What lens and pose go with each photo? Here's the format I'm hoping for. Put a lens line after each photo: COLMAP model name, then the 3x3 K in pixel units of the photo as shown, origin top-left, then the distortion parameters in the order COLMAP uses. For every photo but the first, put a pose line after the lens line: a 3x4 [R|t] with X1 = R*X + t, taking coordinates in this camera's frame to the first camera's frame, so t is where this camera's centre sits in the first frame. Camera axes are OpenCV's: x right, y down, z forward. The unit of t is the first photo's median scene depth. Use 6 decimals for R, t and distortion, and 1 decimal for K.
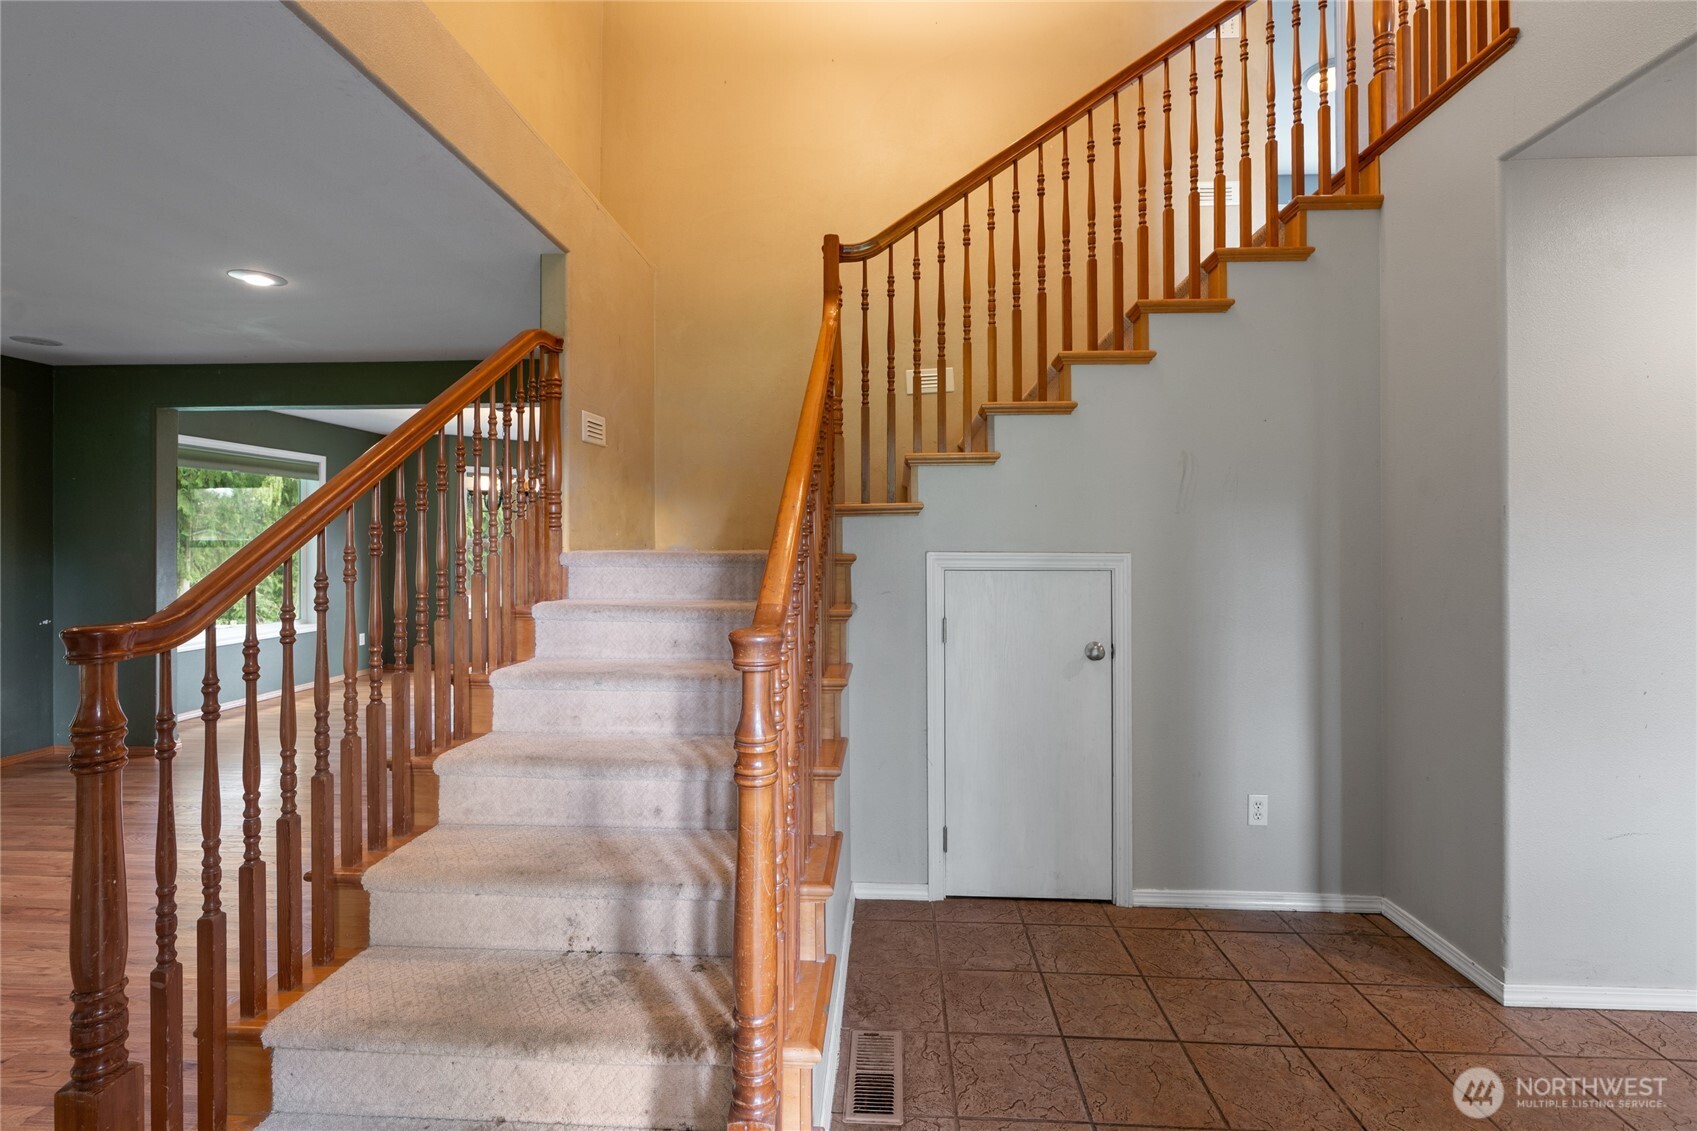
lens RADIAL K [[770.8, 0, 846.9], [0, 770.8, 542.4], [0, 0, 1]] dist [-0.003773, 0.000864]
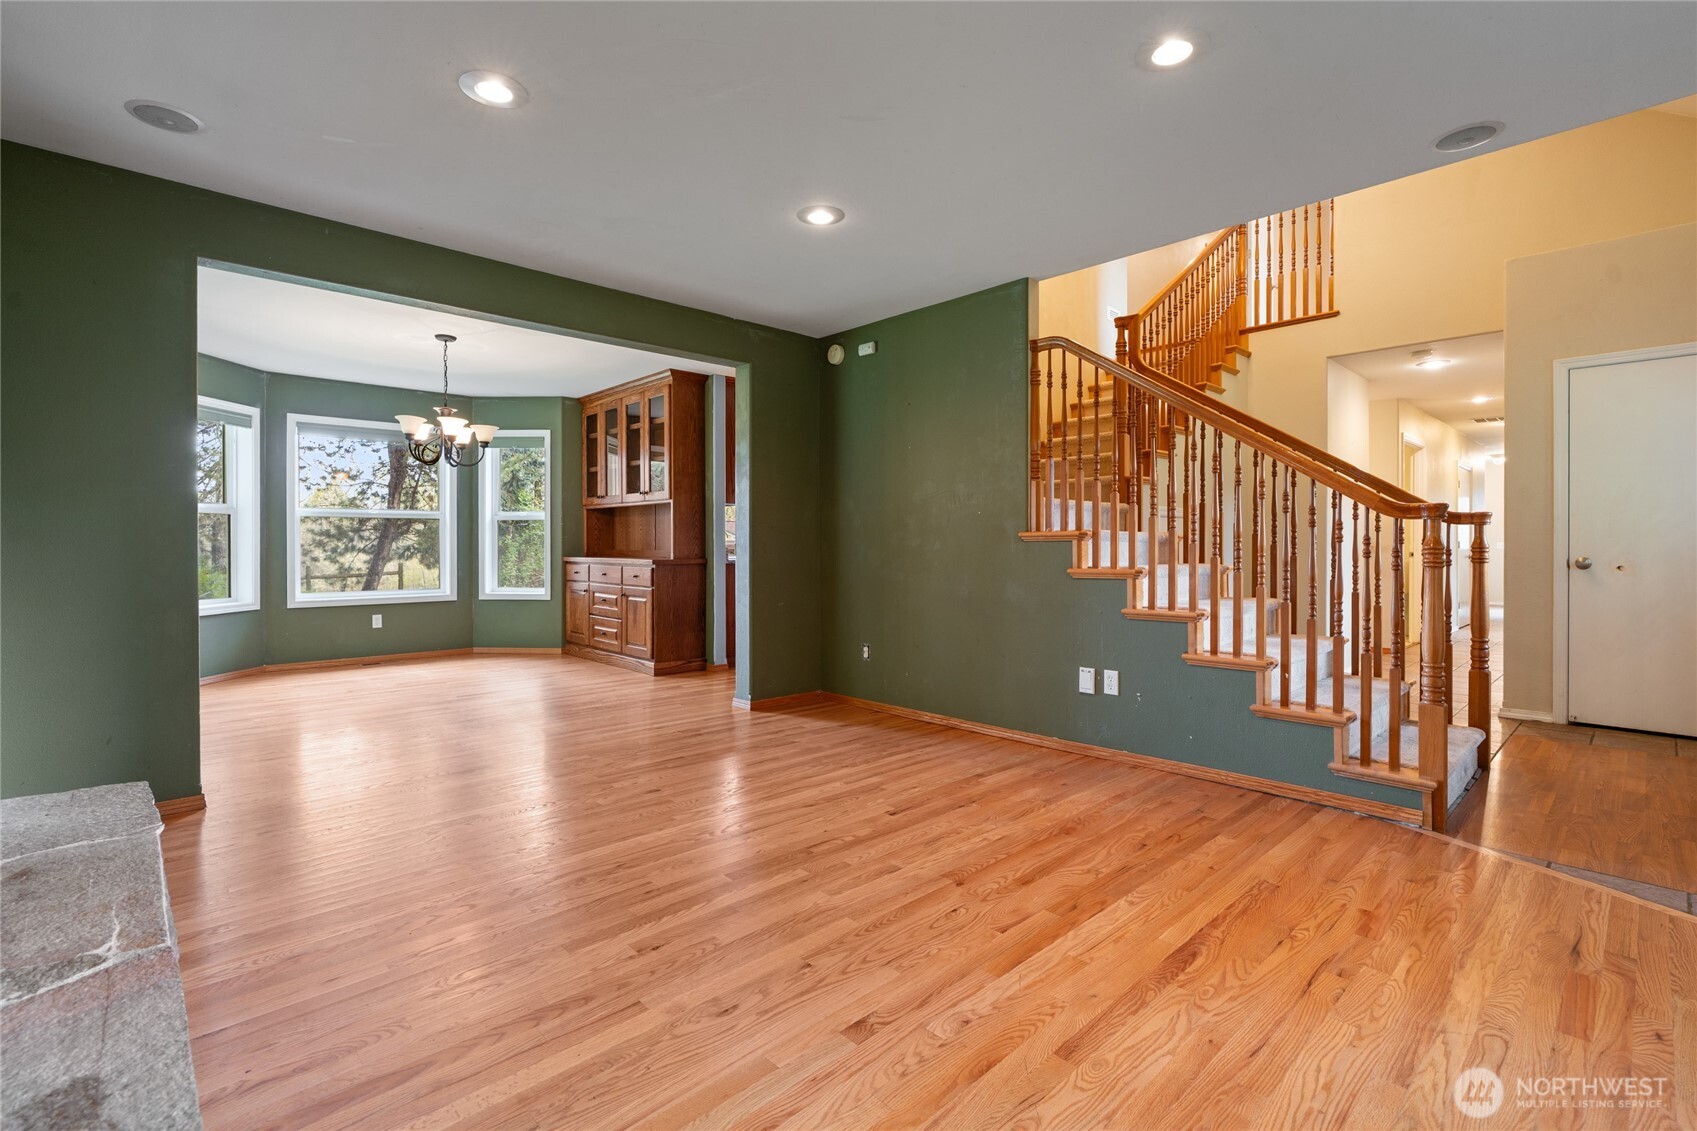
lens RADIAL K [[767.8, 0, 840.2], [0, 767.8, 549.1], [0, 0, 1]] dist [-0.001965, 0.000199]
pose [[0.687604, -0.004484, 0.726072, -0.998392], [-0.000570, 0.999977, 0.006715, 0.060121], [-0.726086, -0.005031, 0.687586, 0.189153]]
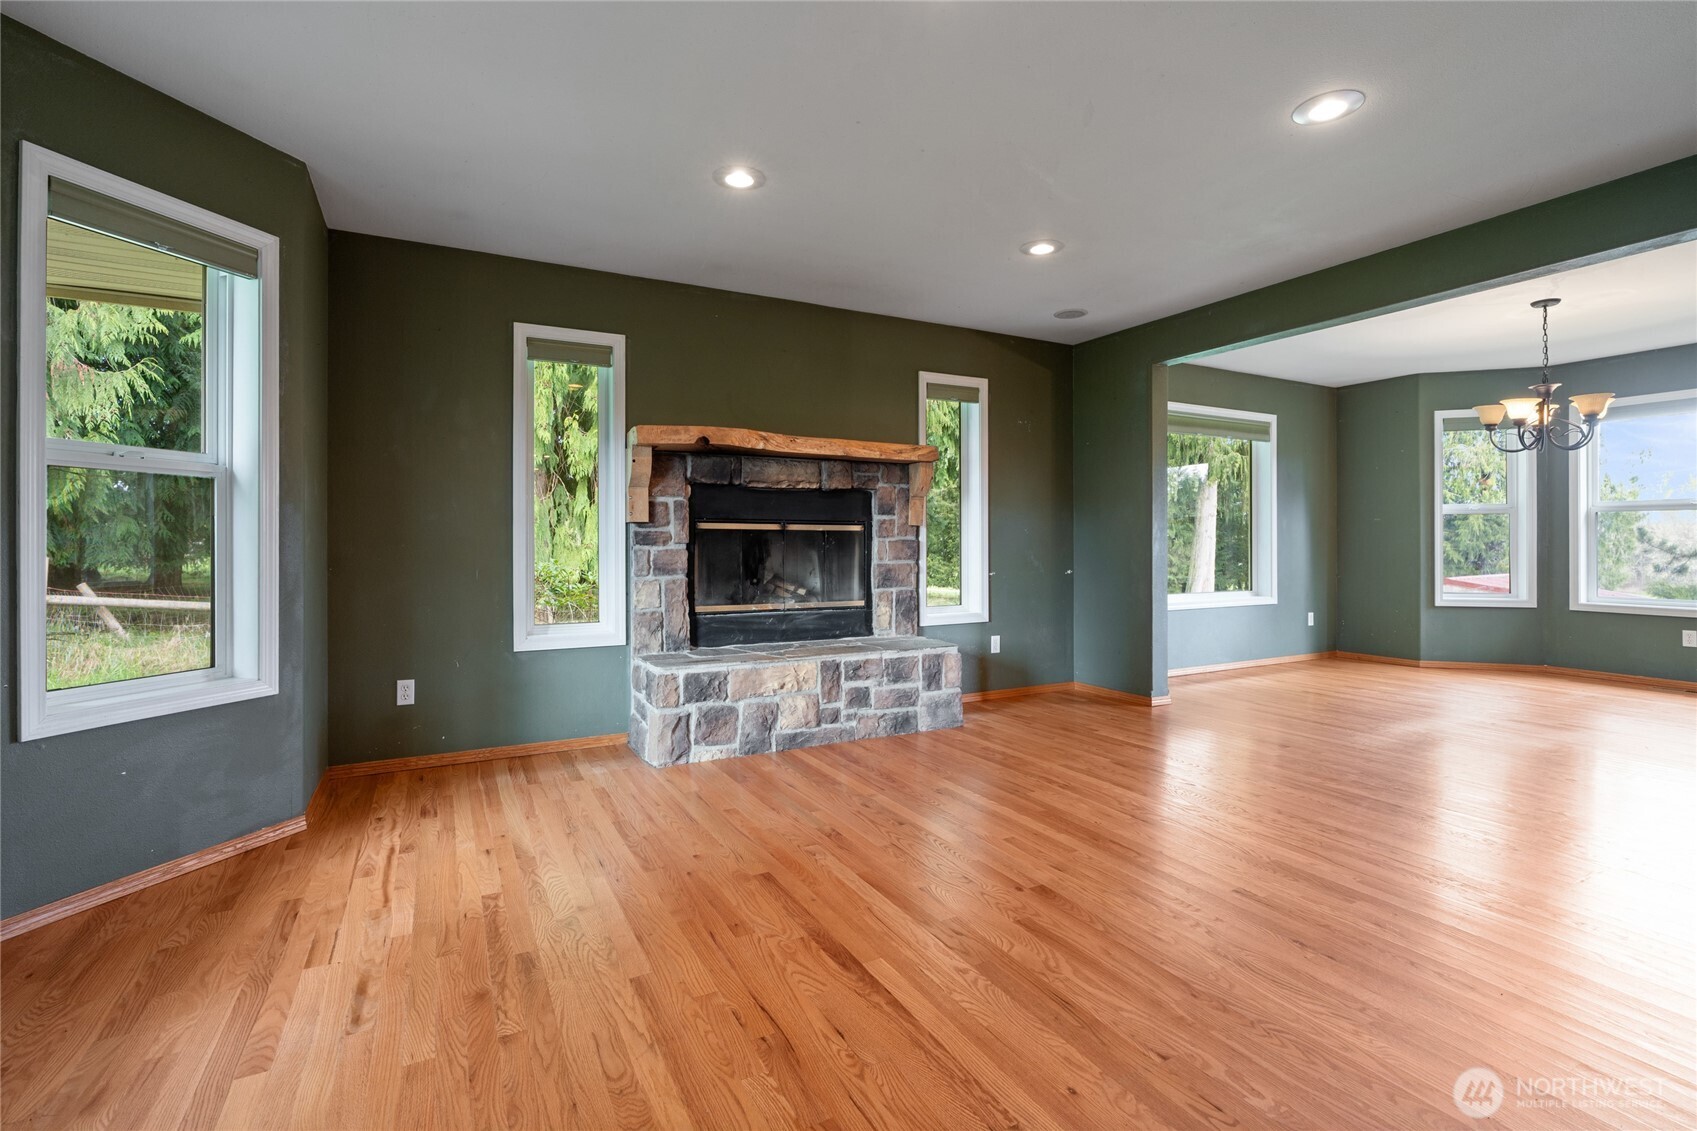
lens RADIAL K [[770.8, 0, 846.9], [0, 770.8, 542.4], [0, 0, 1]] dist [-0.003773, 0.000864]
pose [[0.520787, -0.001676, -0.853685, -0.241454], [0.001269, 0.999998, -0.001189, 0.060979], [0.853686, -0.000464, 0.520788, 0.127373]]
